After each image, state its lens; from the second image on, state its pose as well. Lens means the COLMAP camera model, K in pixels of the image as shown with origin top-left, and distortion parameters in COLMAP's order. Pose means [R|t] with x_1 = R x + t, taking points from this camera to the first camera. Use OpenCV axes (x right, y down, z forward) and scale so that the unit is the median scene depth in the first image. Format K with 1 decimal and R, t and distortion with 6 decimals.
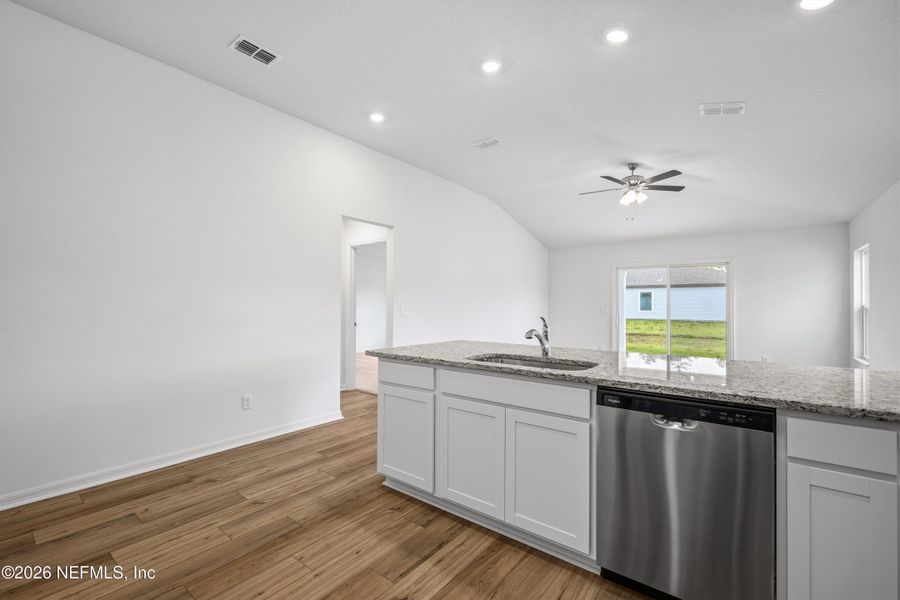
lens RADIAL K [[388.1, 0, 448.2], [0, 388.1, 291.4], [0, 0, 1]] dist [0.000176, 0.000393]
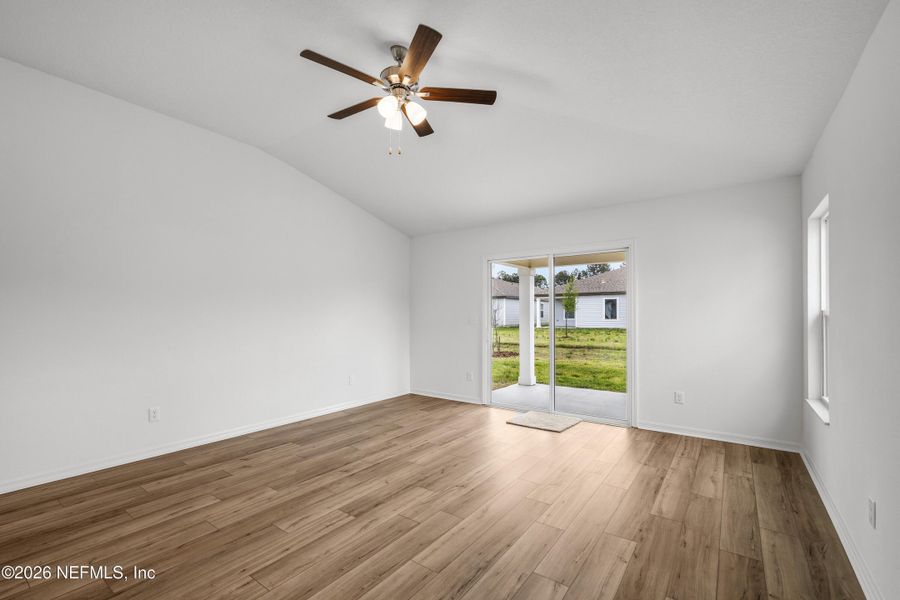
lens RADIAL K [[394.2, 0, 448.0], [0, 394.2, 305.5], [0, 0, 1]] dist [-0.004689, -0.000519]
pose [[0.999374, -0.008218, 0.034420, 1.066737], [0.007802, 0.999895, 0.012188, 0.031174], [-0.034516, -0.011912, 0.999333, 0.943018]]
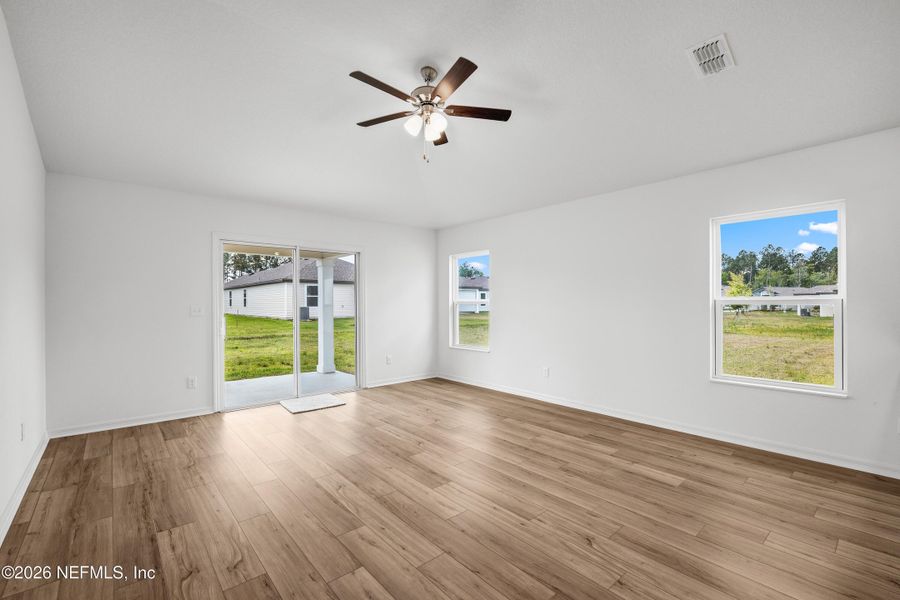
lens RADIAL K [[388.7, 0, 446.8], [0, 388.7, 302.6], [0, 0, 1]] dist [-0.007568, 0.000009]
pose [[0.192075, -0.002346, 0.981377, -0.259459], [-0.028483, 0.999563, 0.007964, 0.057438], [-0.980967, -0.029482, 0.191924, 1.772328]]
